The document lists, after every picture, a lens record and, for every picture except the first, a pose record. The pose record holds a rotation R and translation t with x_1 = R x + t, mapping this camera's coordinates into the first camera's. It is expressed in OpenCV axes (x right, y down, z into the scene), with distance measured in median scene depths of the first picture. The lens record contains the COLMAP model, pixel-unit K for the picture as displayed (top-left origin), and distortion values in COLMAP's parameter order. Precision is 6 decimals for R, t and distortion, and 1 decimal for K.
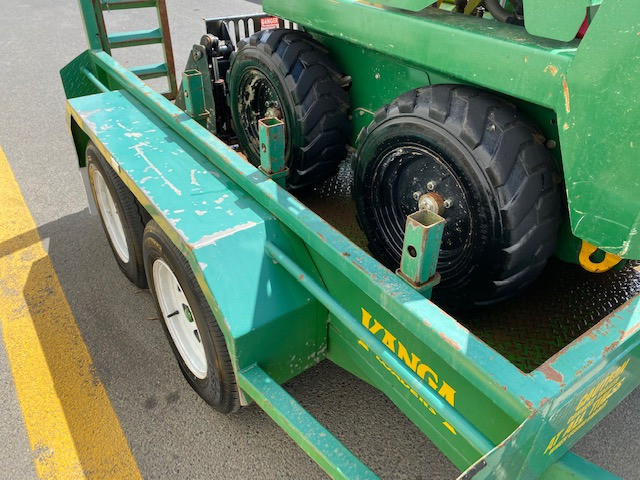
lens RADIAL K [[484.0, 0, 324.4], [0, 484.0, 241.7], [0, 0, 1]] dist [0.029879, -0.037860]
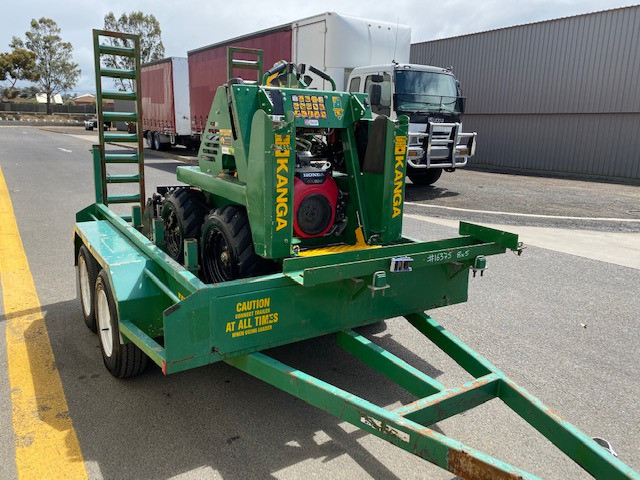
lens RADIAL K [[484.0, 0, 323.2], [0, 484.0, 235.6], [0, 0, 1]] dist [0.029879, -0.037860]
pose [[0.999349, 0.020476, -0.029704, 0.498287], [-0.030160, 0.925956, -0.376425, 0.444645], [0.019797, 0.377076, 0.925971, -0.720536]]
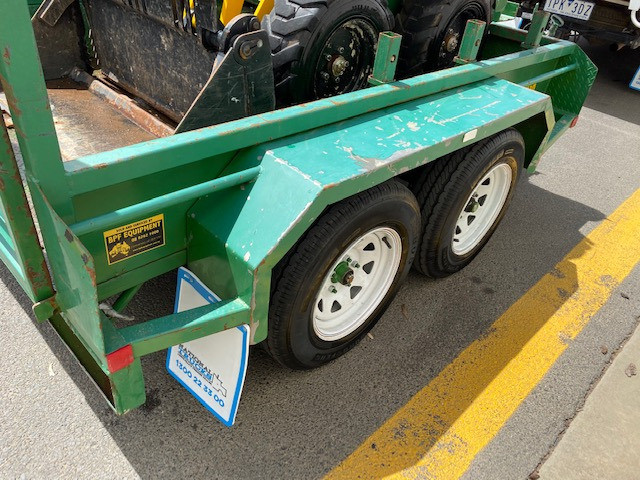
lens RADIAL K [[484.0, 0, 317.6], [0, 484.0, 243.3], [0, 0, 1]] dist [0.029879, -0.037860]
pose [[-0.148187, -0.616455, 0.773320, -1.055304], [0.470938, 0.643616, 0.603304, -0.622941], [-0.869631, 0.453588, 0.194936, 0.975777]]
